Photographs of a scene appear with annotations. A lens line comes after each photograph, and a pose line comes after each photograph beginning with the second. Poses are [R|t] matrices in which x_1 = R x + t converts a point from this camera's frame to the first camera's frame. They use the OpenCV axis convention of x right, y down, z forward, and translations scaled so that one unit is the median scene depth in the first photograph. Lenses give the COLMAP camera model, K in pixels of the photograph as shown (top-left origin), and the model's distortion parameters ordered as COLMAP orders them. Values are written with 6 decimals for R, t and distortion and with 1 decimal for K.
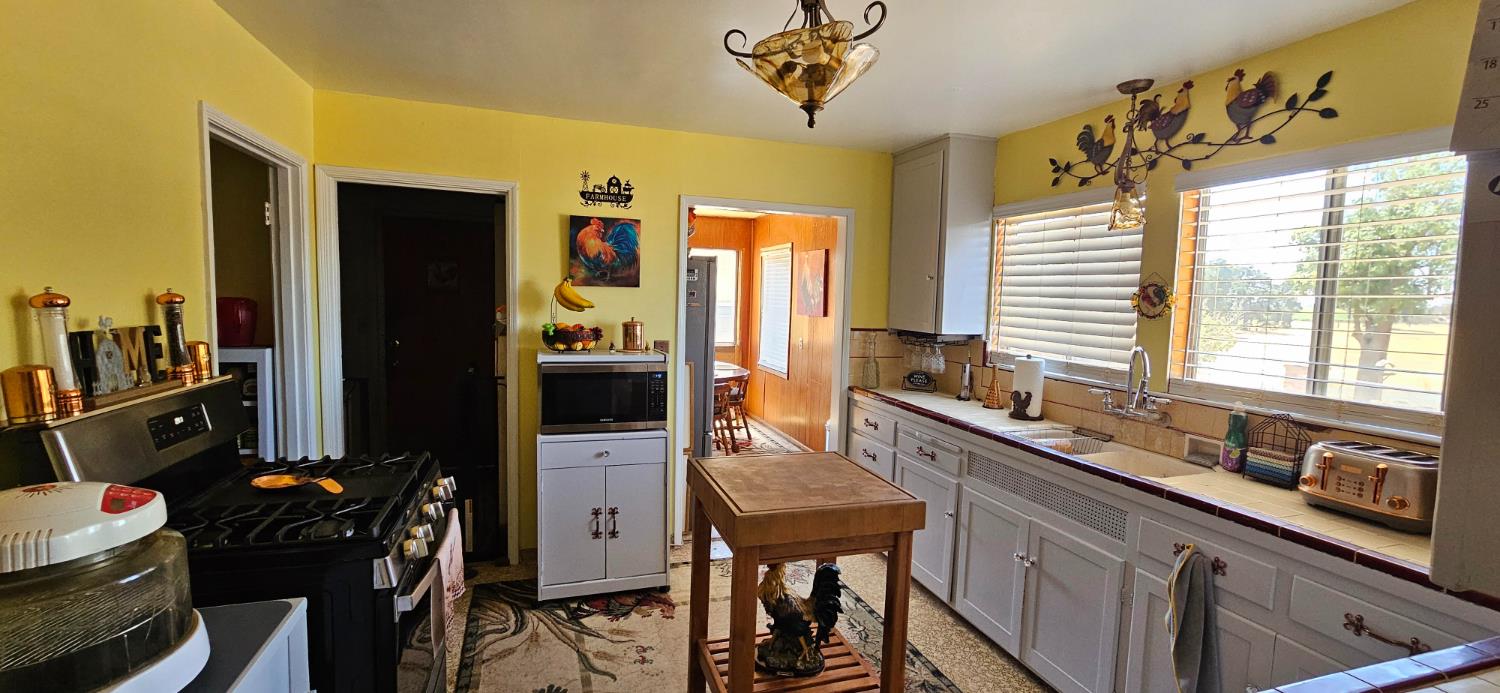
lens RADIAL K [[612.3, 0, 738.3], [0, 612.3, 343.8], [0, 0, 1]] dist [-0.001456, -0.000251]
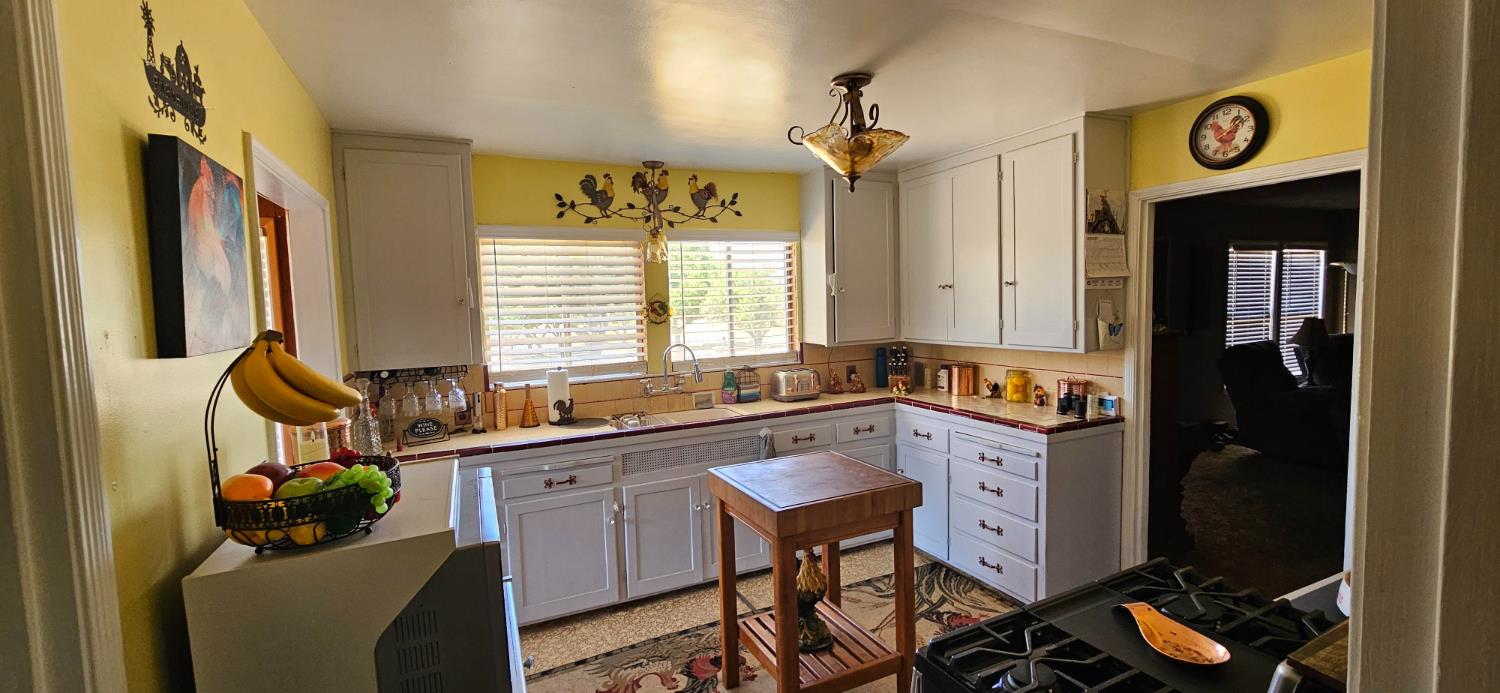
lens RADIAL K [[612.3, 0, 742.9], [0, 612.3, 338.6], [0, 0, 1]] dist [-0.001456, -0.000251]
pose [[-0.125179, -0.090532, 0.987995, -0.808693], [0.107612, 0.988714, 0.104232, -0.139268], [-0.986281, 0.119368, -0.114024, 0.972740]]
